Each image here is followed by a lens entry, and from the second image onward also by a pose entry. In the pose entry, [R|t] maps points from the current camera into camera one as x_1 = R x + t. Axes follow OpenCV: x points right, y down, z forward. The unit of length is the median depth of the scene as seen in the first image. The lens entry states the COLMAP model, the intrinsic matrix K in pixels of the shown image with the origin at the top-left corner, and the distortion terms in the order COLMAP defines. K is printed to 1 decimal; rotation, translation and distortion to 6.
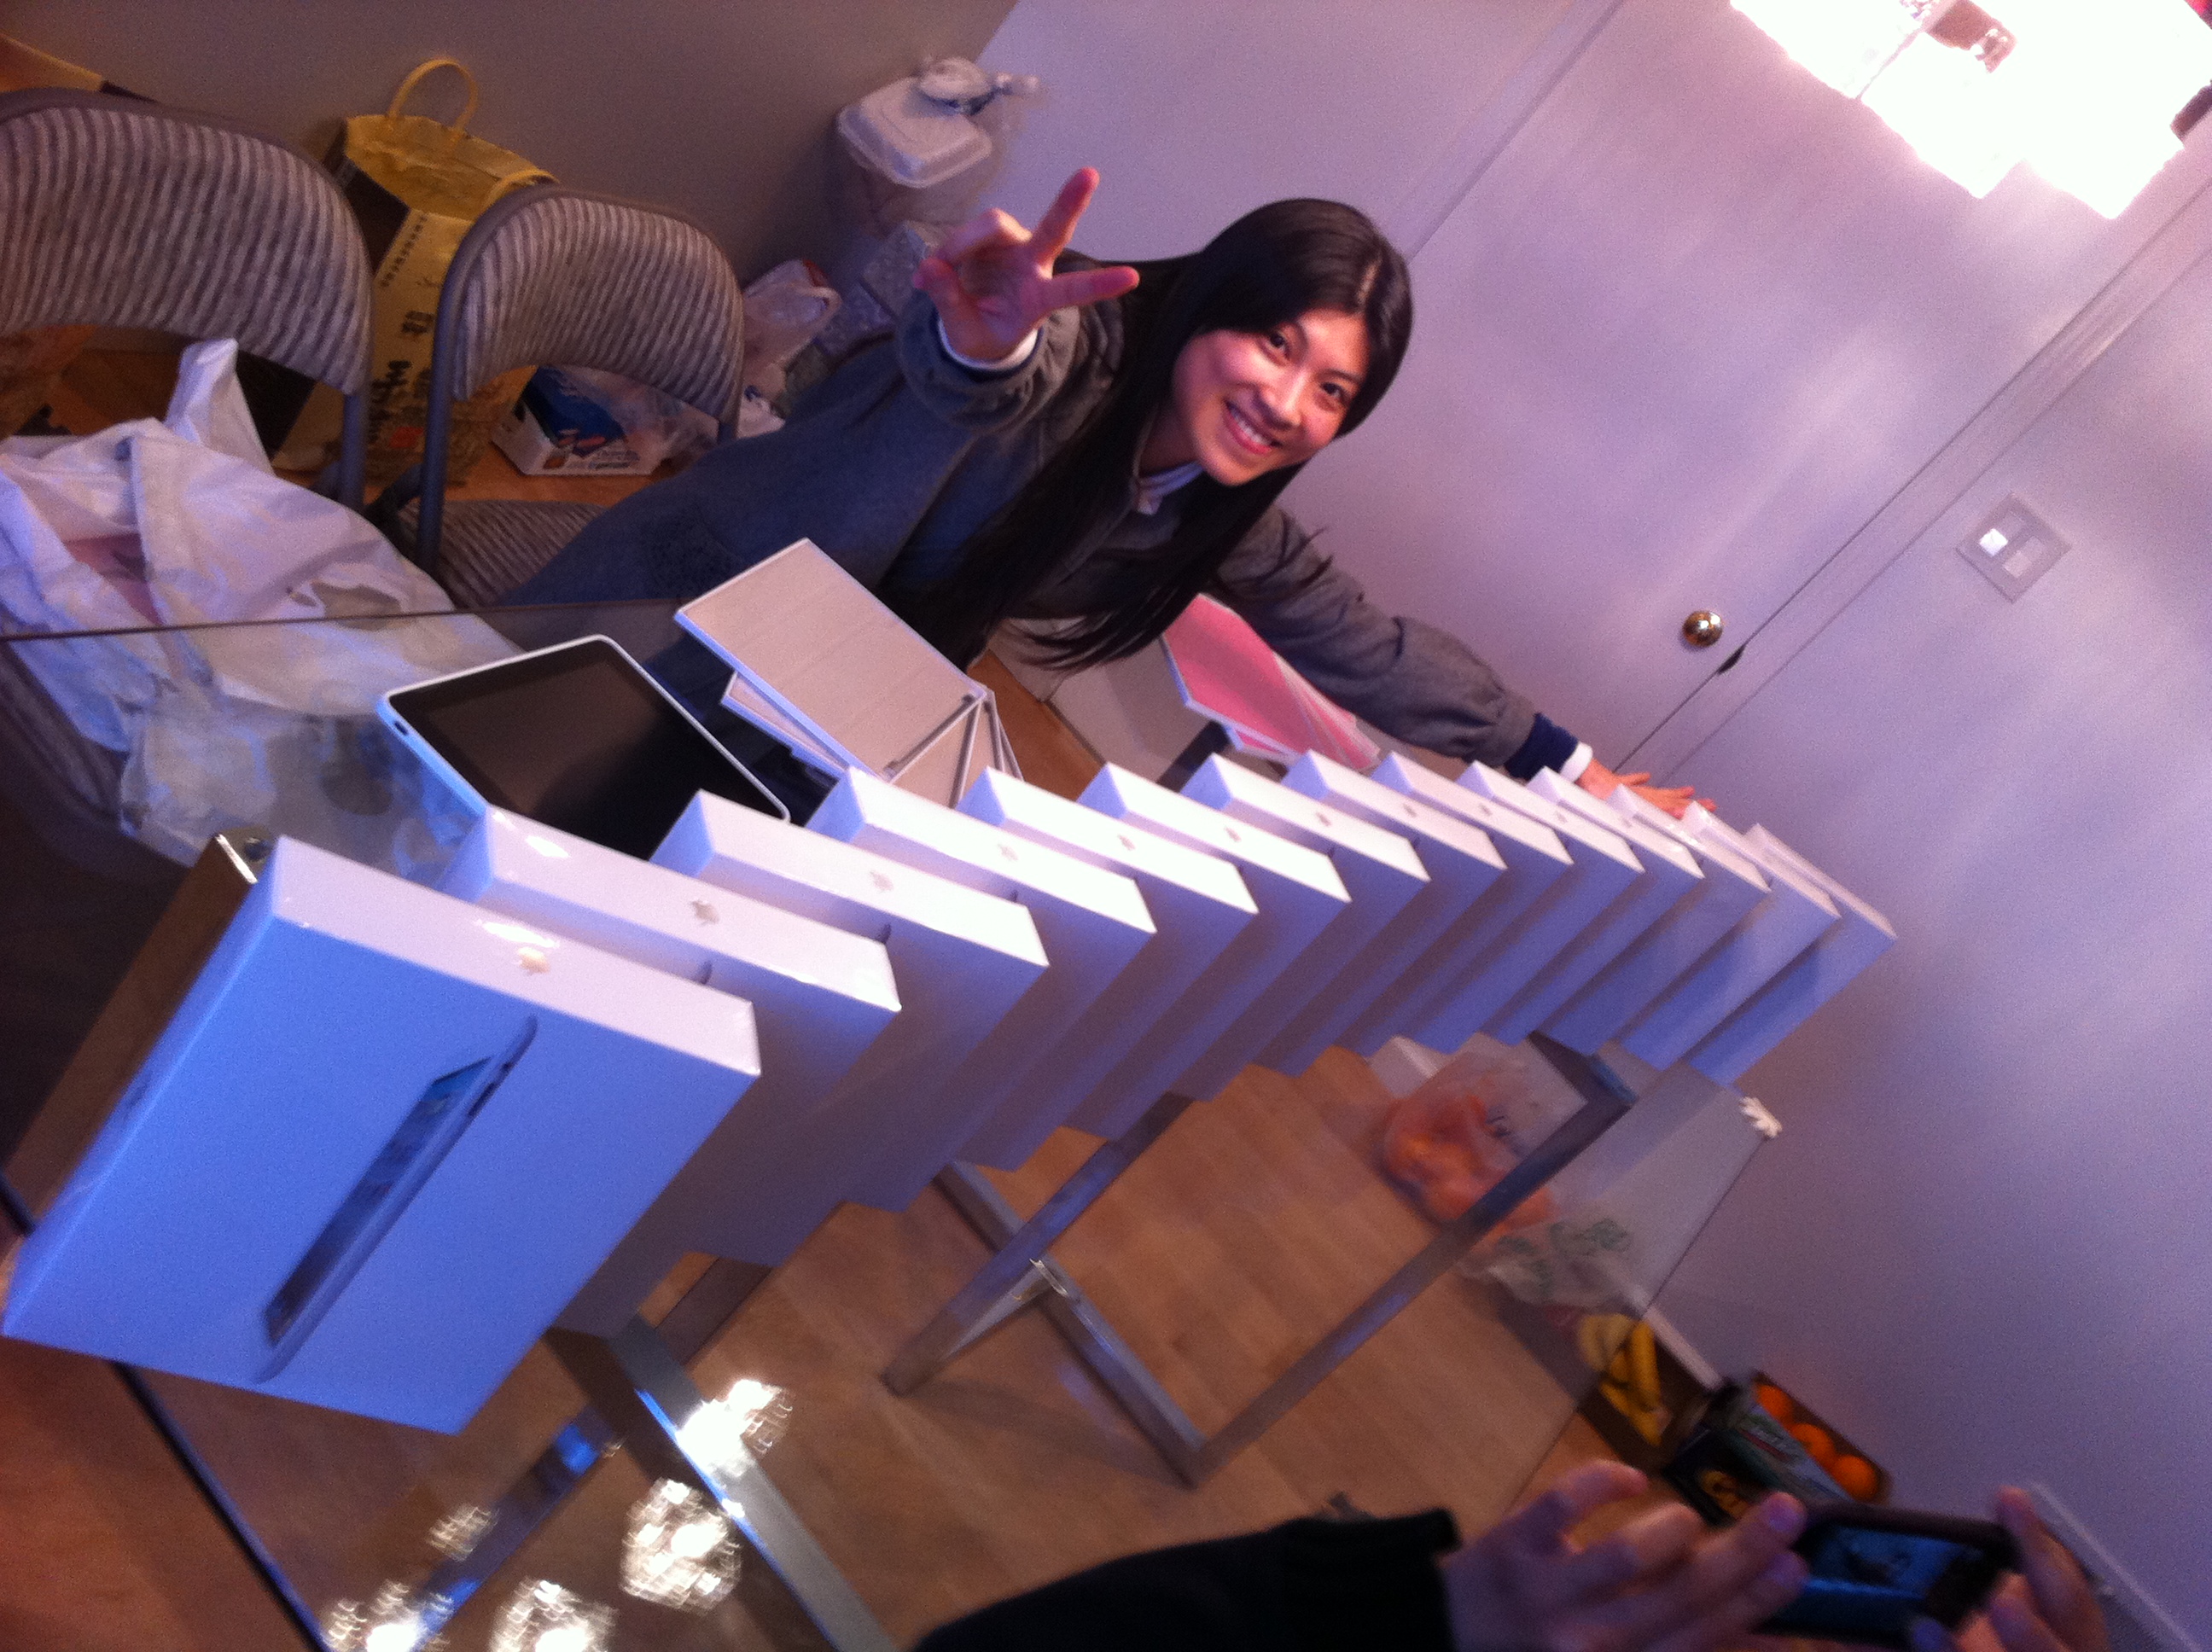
lens RADIAL K [[2142.5, 0, 1106.0], [0, 2142.5, 826.0], [0, 0, 1]] dist [0.084293, -0.001279]
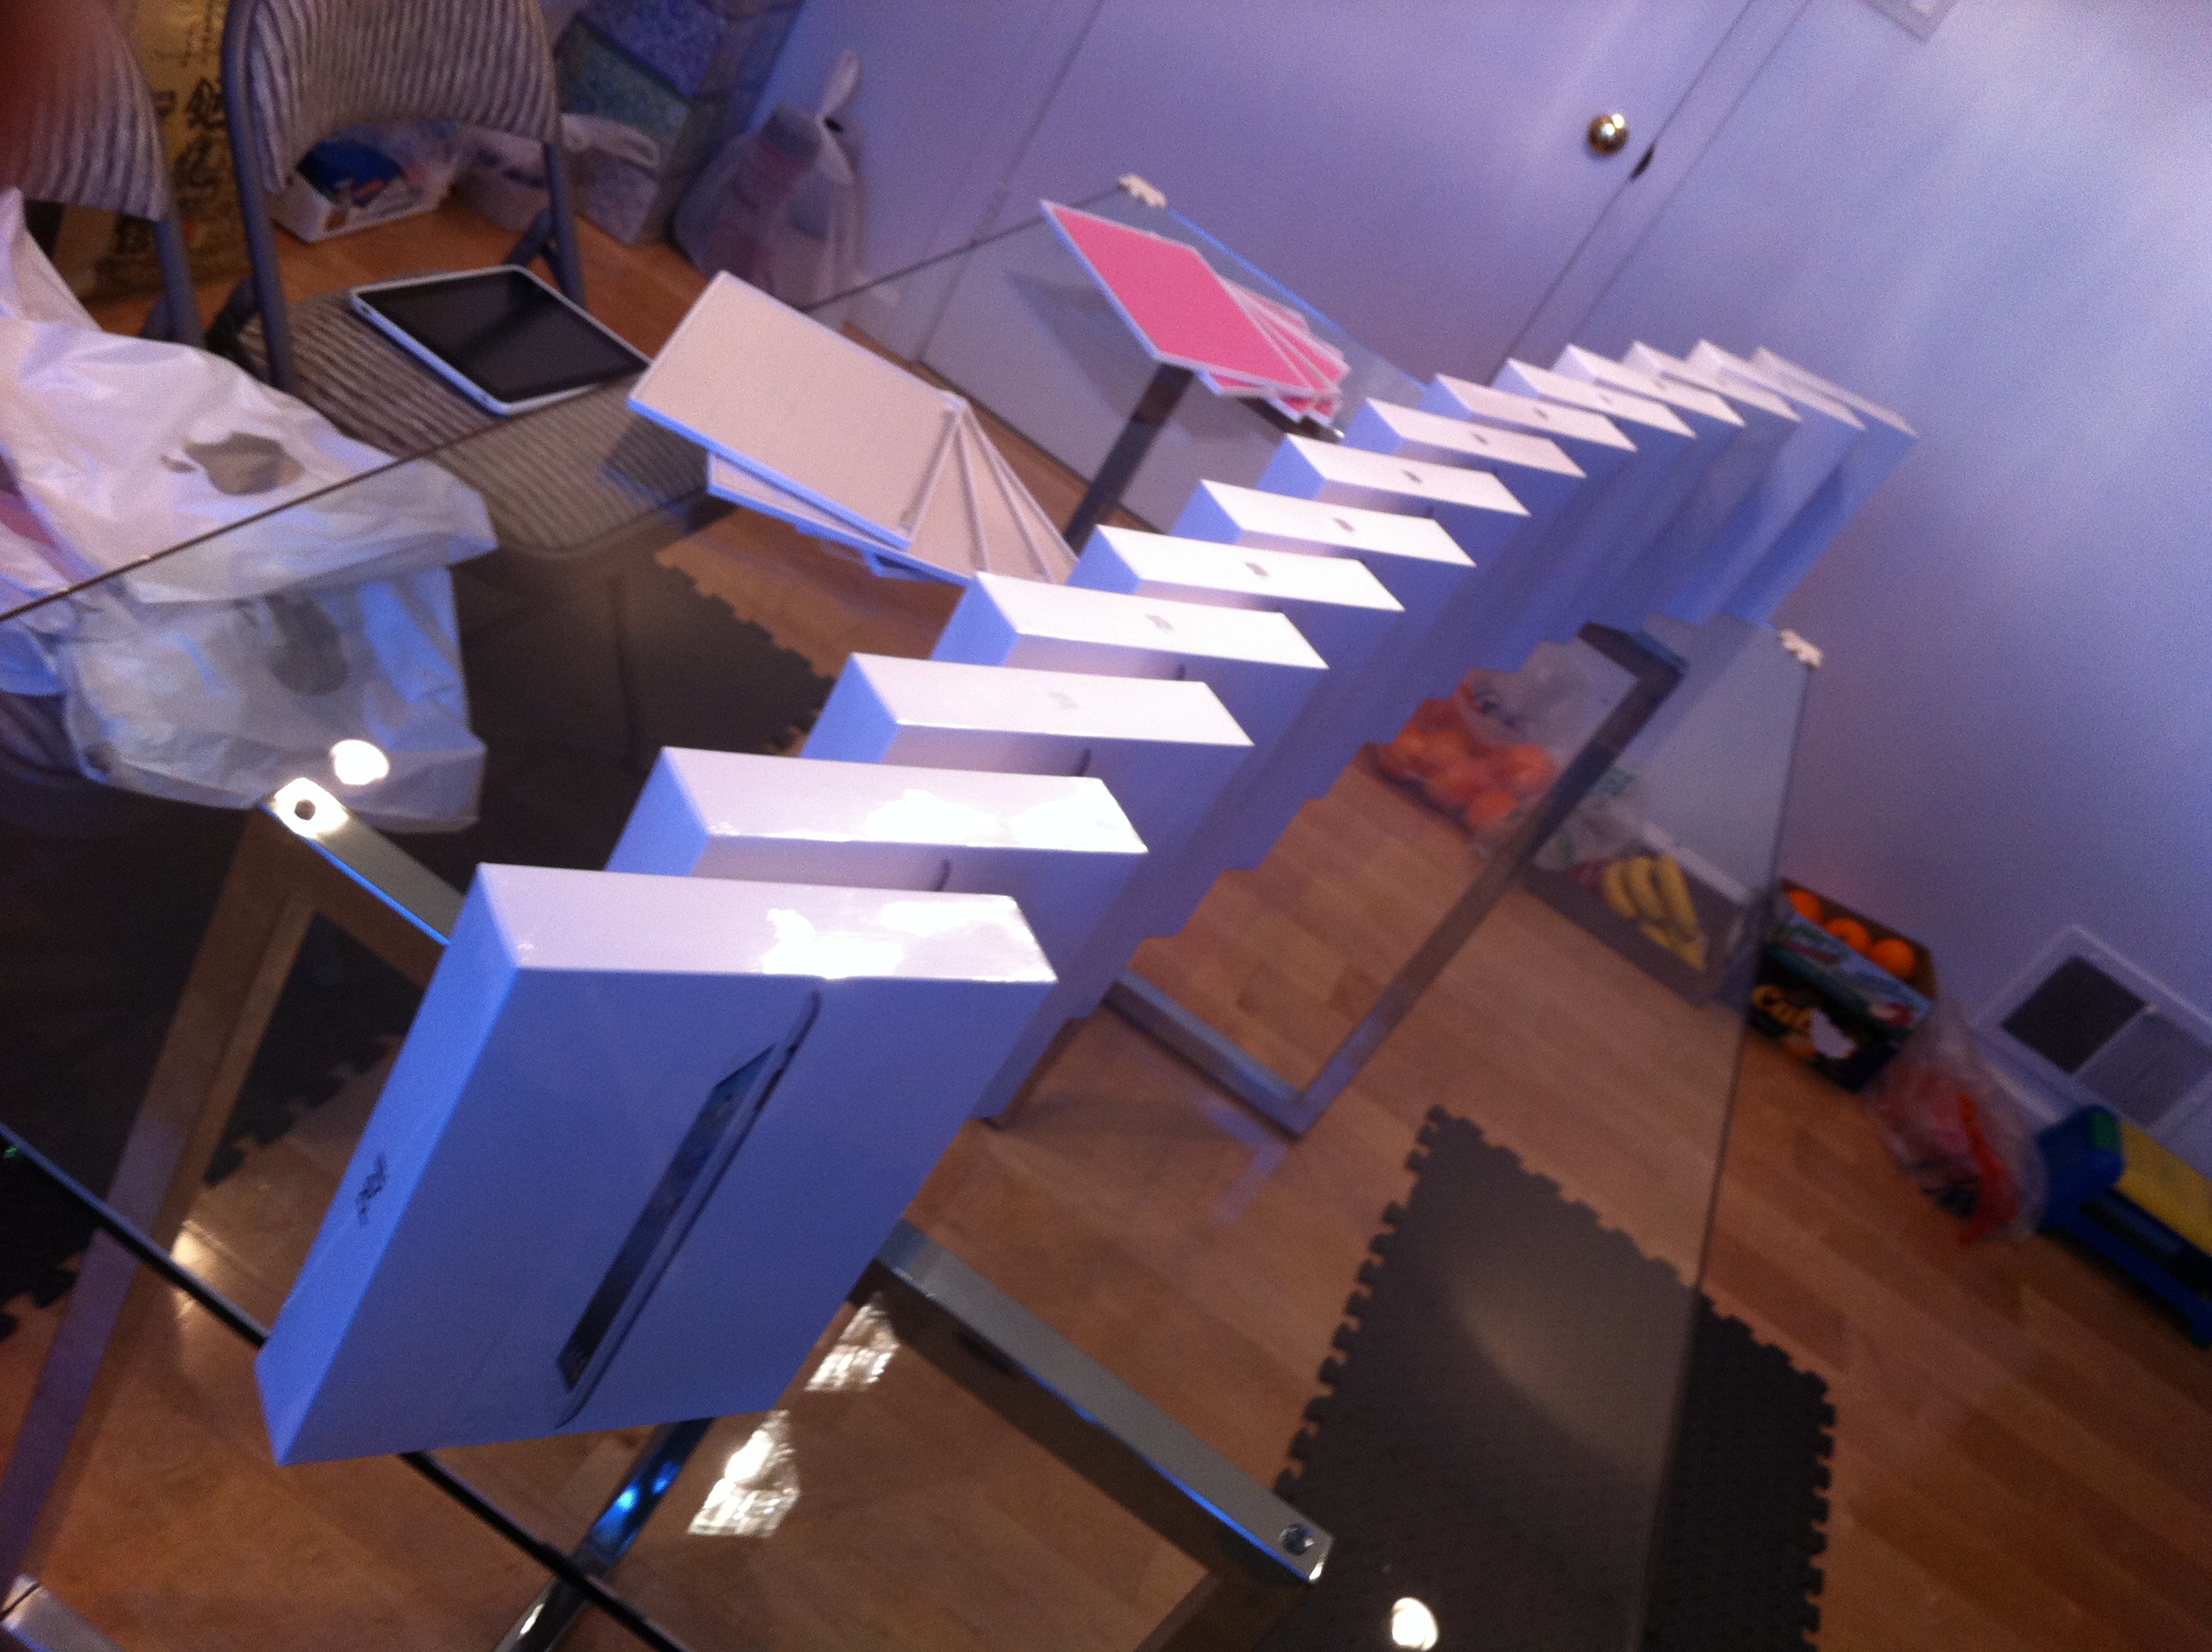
lens RADIAL K [[2146.0, 0, 1056.8], [0, 2146.0, 823.8], [0, 0, 1]] dist [0.121848, -0.394672]
pose [[0.972889, -0.228071, 0.038344, -0.079550], [0.217053, 0.957676, 0.189064, -0.047879], [-0.079841, -0.175615, 0.981216, 0.071880]]
